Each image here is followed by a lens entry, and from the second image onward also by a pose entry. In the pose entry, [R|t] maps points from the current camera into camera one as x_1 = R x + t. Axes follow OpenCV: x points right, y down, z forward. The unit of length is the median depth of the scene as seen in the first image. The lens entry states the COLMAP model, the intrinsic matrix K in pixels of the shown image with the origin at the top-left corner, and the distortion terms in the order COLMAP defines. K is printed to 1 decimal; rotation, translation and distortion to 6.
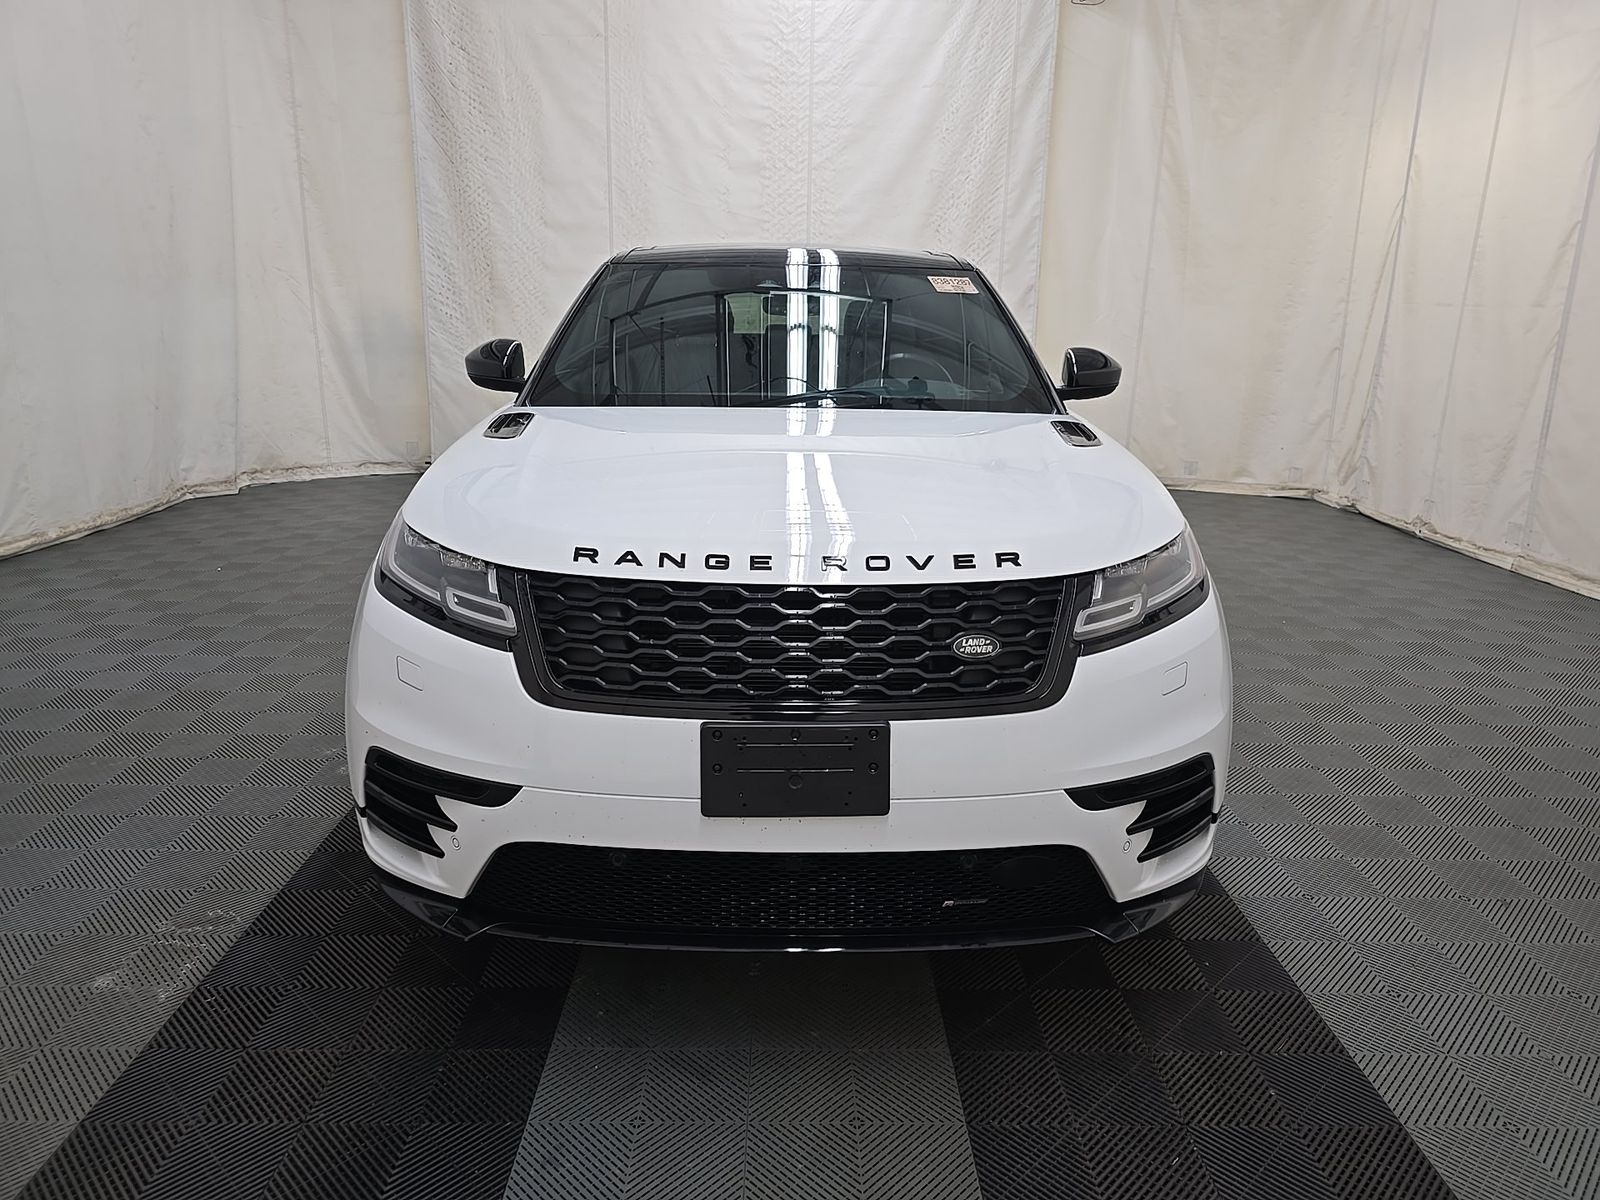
lens RADIAL K [[1091.7, 0, 800.0], [0, 1091.7, 600.0], [0, 0, 1]] dist [0.038429, -0.032215]
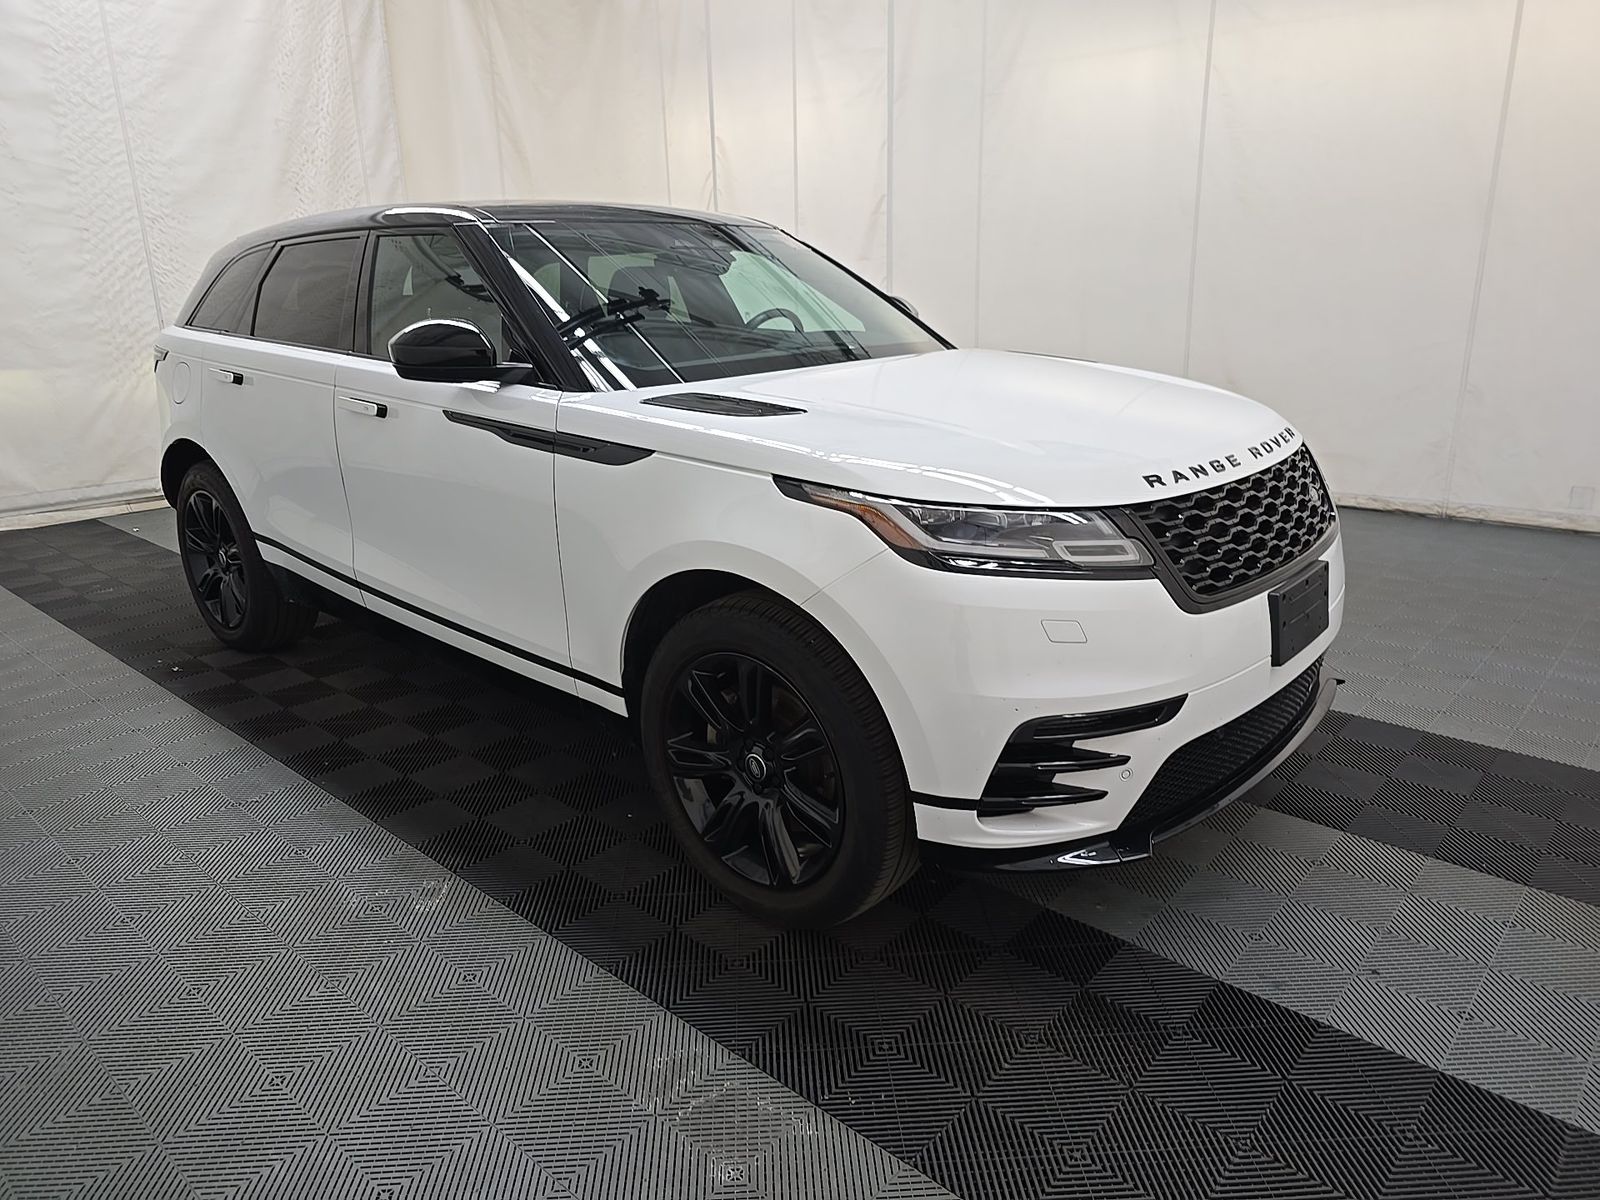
lens RADIAL K [[1092.2, 0, 826.5], [0, 1092.2, 604.5], [0, 0, 1]] dist [0.001437, -0.008950]
pose [[0.666840, -0.242936, 0.704490, -0.294393], [0.220181, 0.967393, 0.125181, -0.031586], [-0.711930, 0.071639, 0.698587, 0.113188]]
